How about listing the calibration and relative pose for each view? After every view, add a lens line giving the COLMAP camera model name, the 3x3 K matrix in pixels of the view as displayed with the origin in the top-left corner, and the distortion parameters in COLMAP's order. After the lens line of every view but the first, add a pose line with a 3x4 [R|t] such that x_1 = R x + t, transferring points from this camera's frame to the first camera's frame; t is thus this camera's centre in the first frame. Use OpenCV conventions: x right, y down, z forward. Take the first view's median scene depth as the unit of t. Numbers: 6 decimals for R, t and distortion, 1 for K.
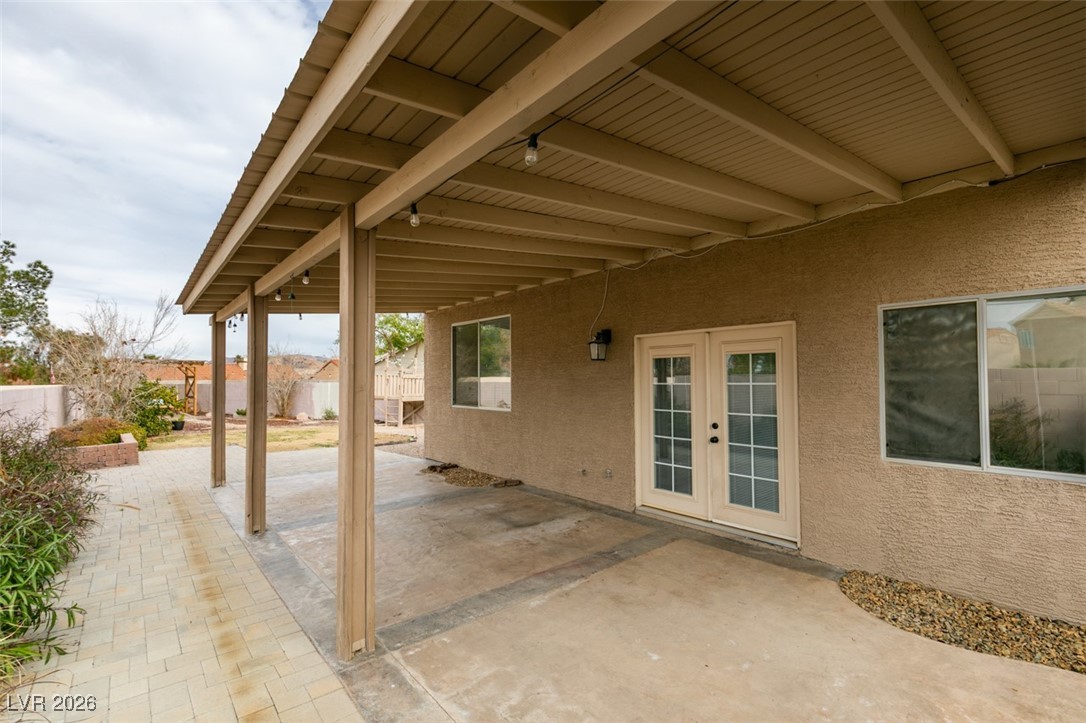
lens RADIAL K [[485.1, 0, 542.7], [0, 485.1, 362.9], [0, 0, 1]] dist [0.002973, -0.001040]
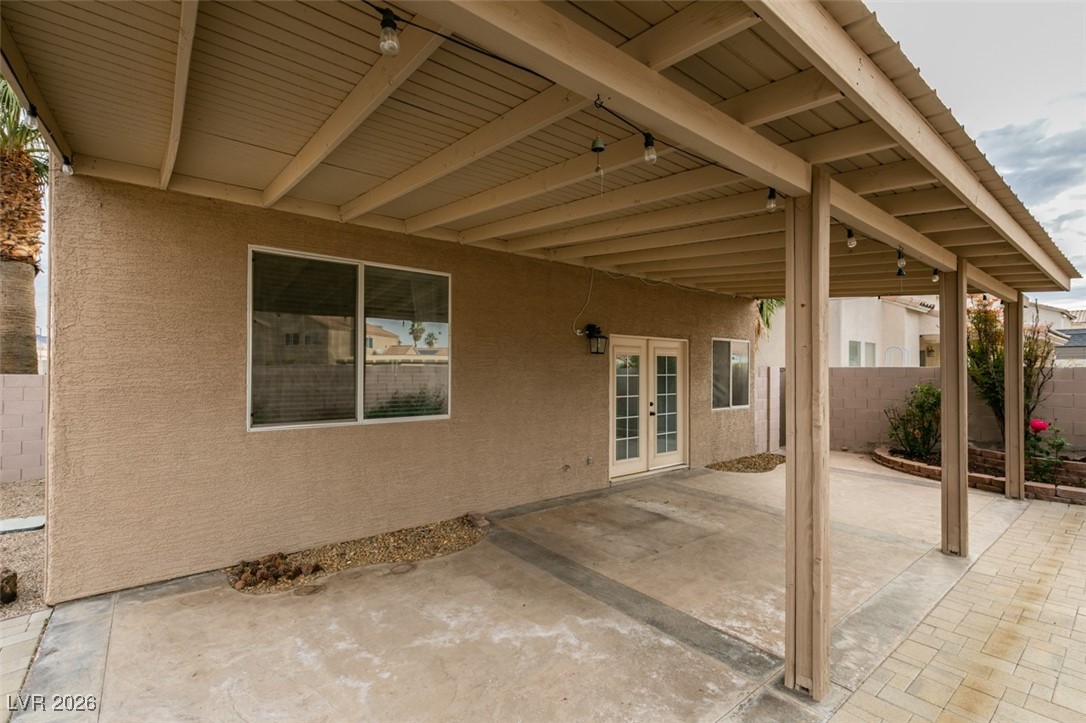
lens RADIAL K [[485.1, 0, 541.0], [0, 485.1, 359.3], [0, 0, 1]] dist [0.002973, -0.001040]
pose [[0.028192, 0.031944, 0.999092, -1.055811], [-0.036769, 0.998846, -0.030899, 0.049238], [-0.998926, -0.035864, 0.029334, 1.224408]]
